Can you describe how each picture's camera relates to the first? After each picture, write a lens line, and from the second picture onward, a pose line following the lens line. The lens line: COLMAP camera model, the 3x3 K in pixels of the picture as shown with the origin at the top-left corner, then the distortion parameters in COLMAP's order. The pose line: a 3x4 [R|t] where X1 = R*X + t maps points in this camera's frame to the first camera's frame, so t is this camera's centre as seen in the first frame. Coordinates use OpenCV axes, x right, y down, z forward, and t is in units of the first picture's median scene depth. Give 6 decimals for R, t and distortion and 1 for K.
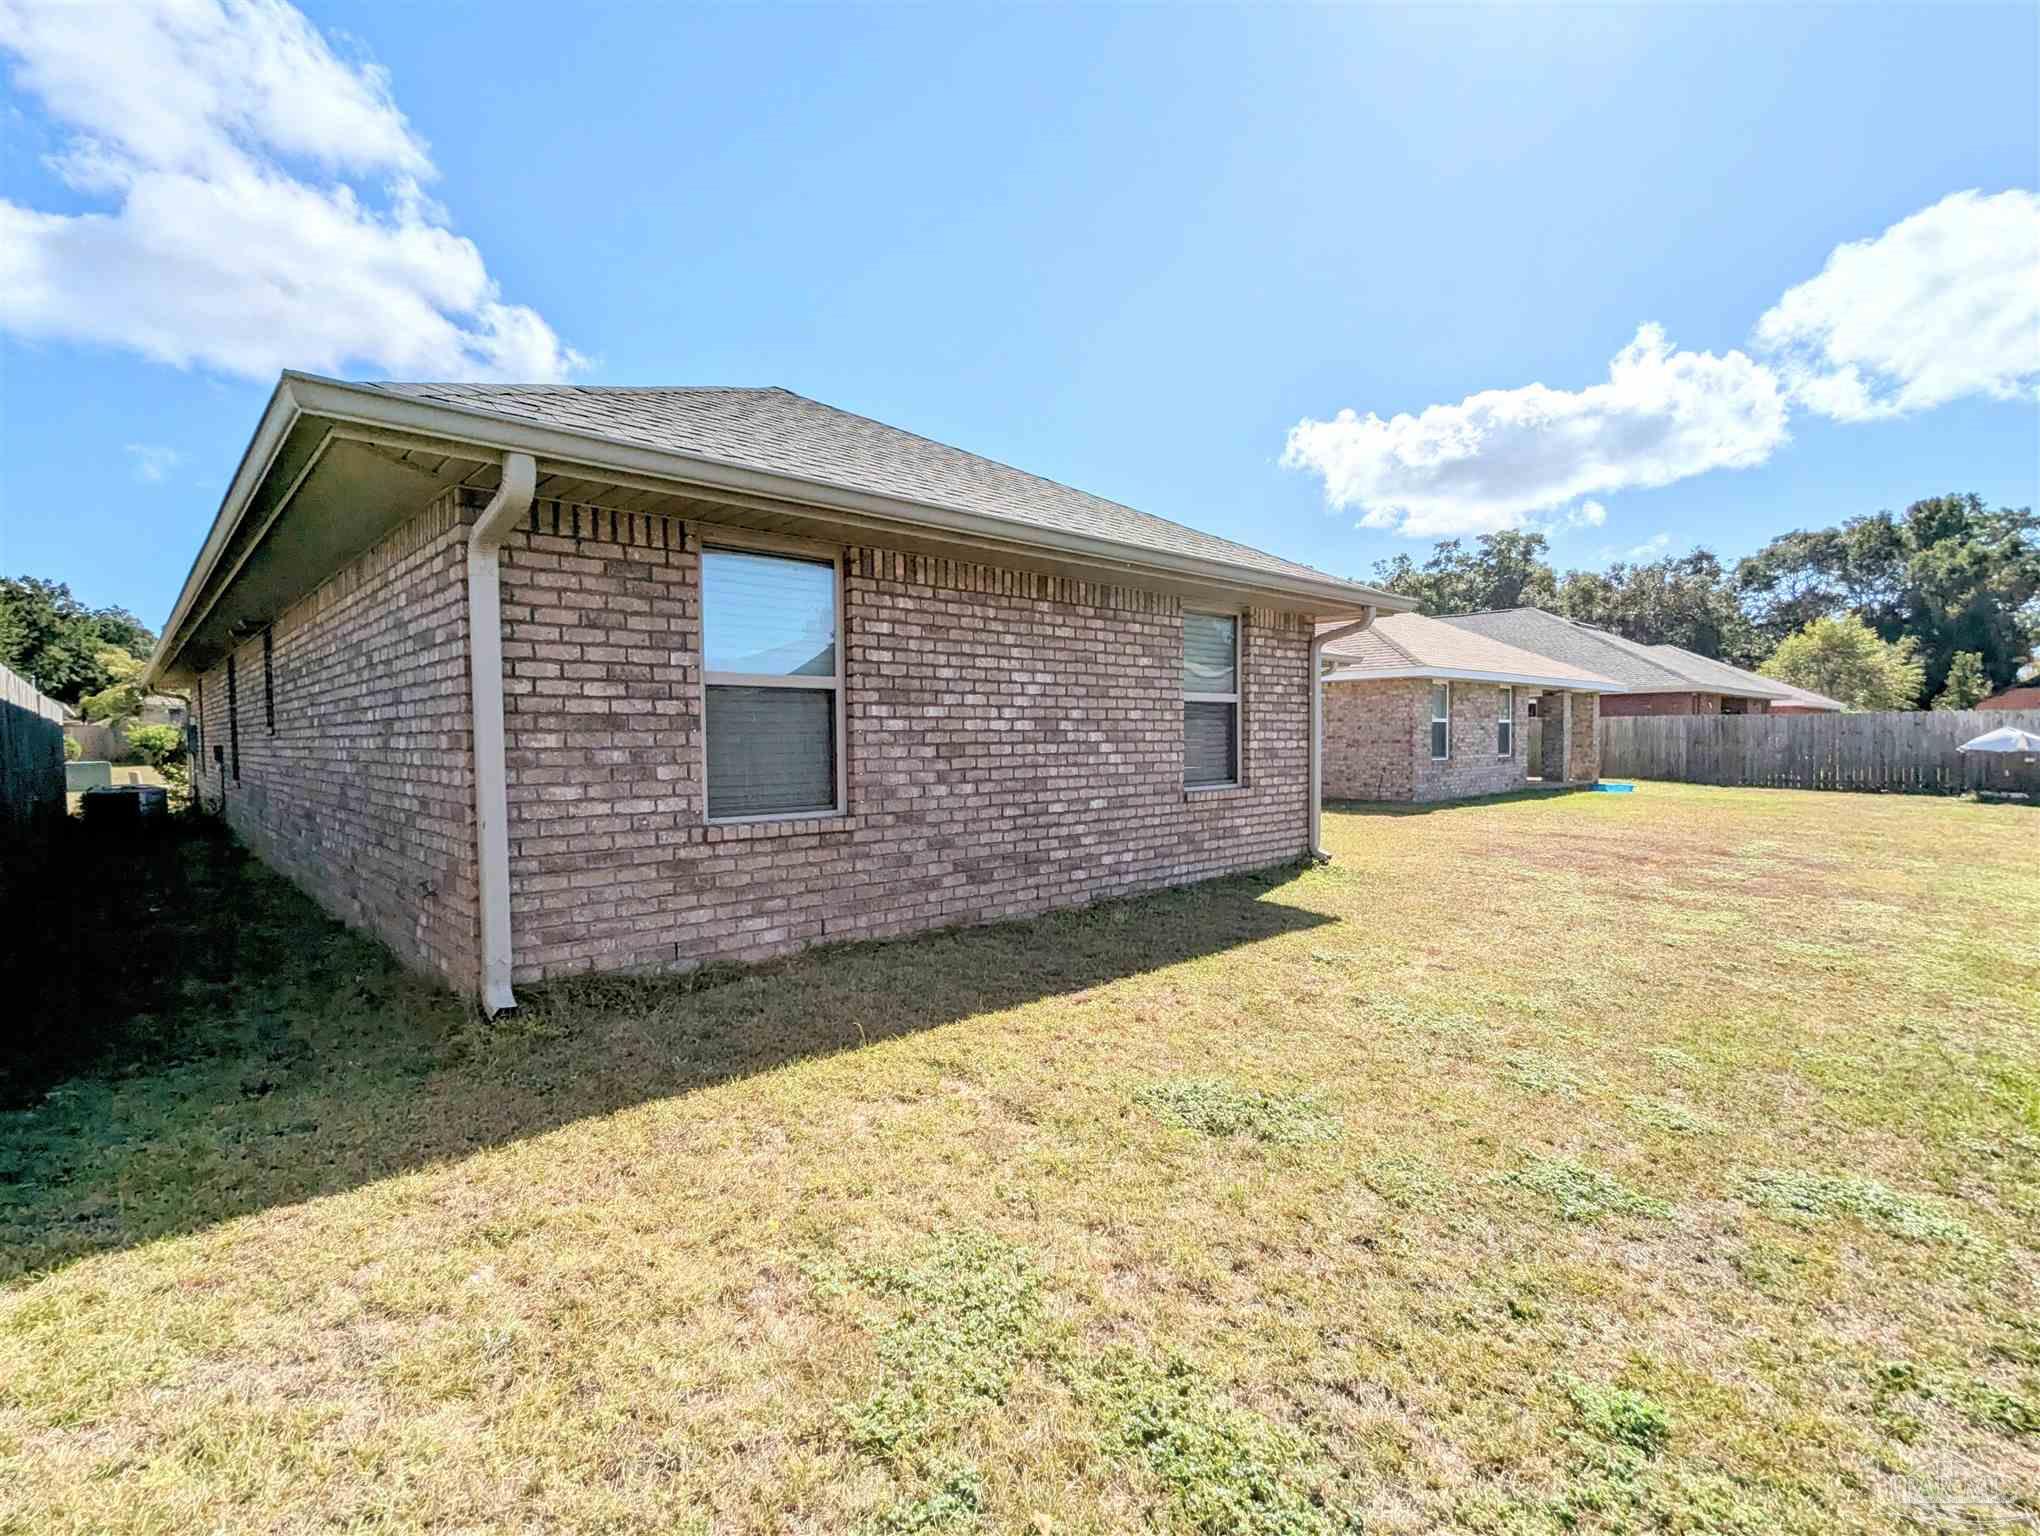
lens RADIAL K [[1000.3, 0, 1117.8], [0, 1000.3, 776.8], [0, 0, 1]] dist [-0.003117, -0.001577]
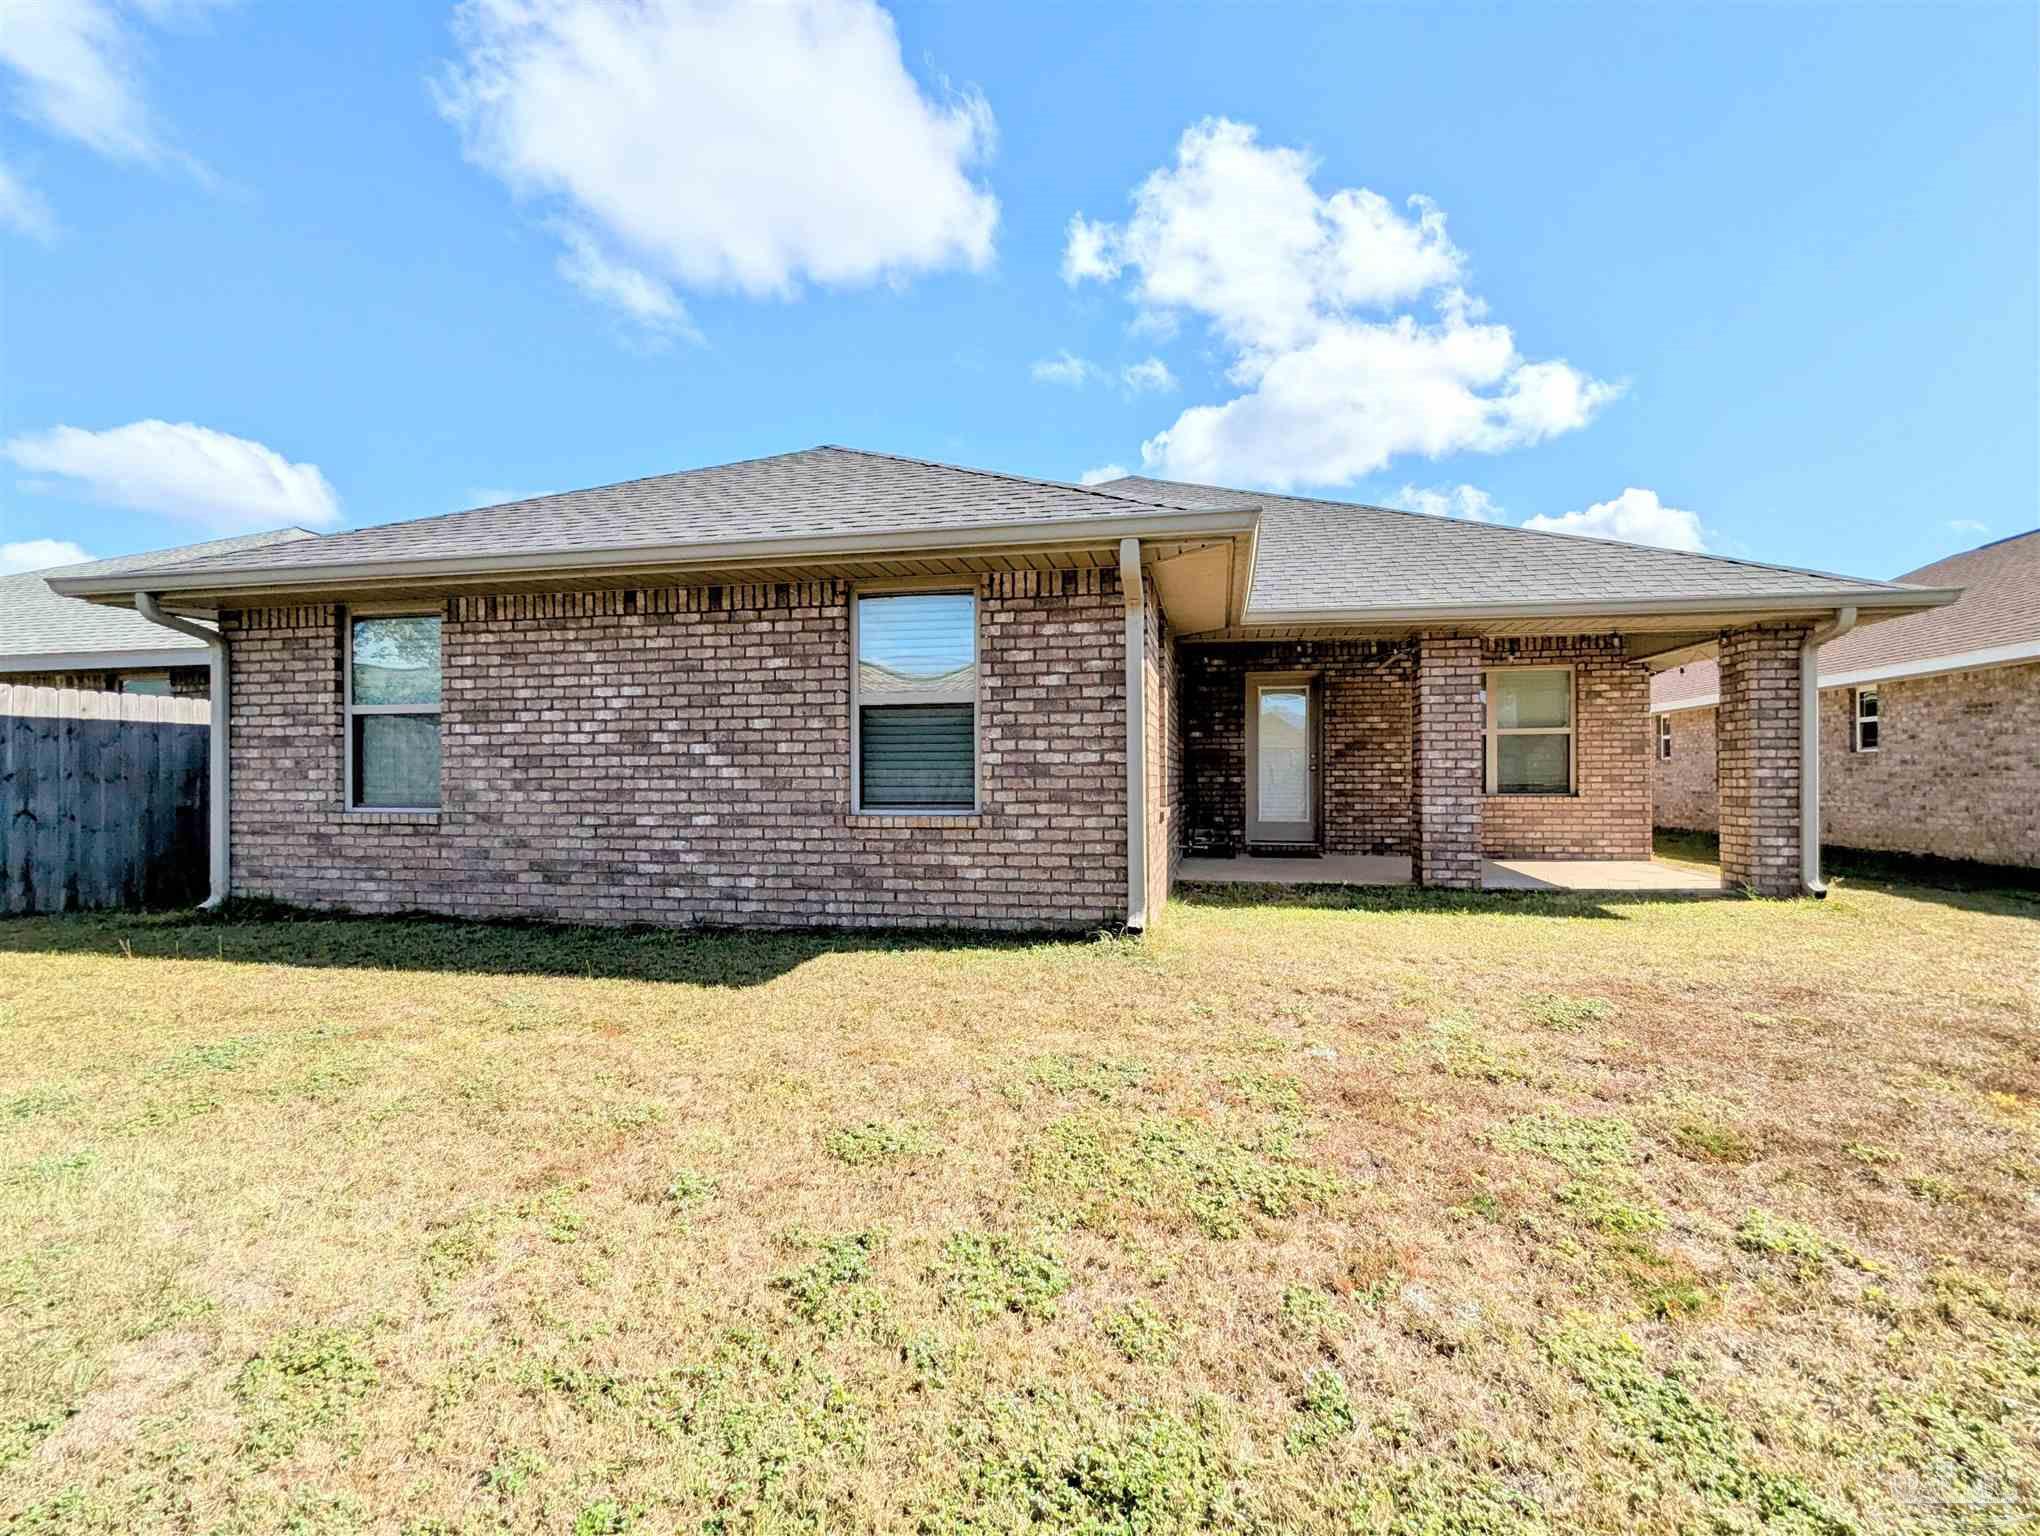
lens RADIAL K [[1000.3, 0, 1014.0], [0, 1000.3, 781.1], [0, 0, 1]] dist [-0.003117, -0.001577]
pose [[0.517512, 0.006772, -0.855649, 1.054236], [-0.034483, 0.999321, -0.012947, -0.008511], [0.854981, 0.036206, 0.517394, 0.861776]]
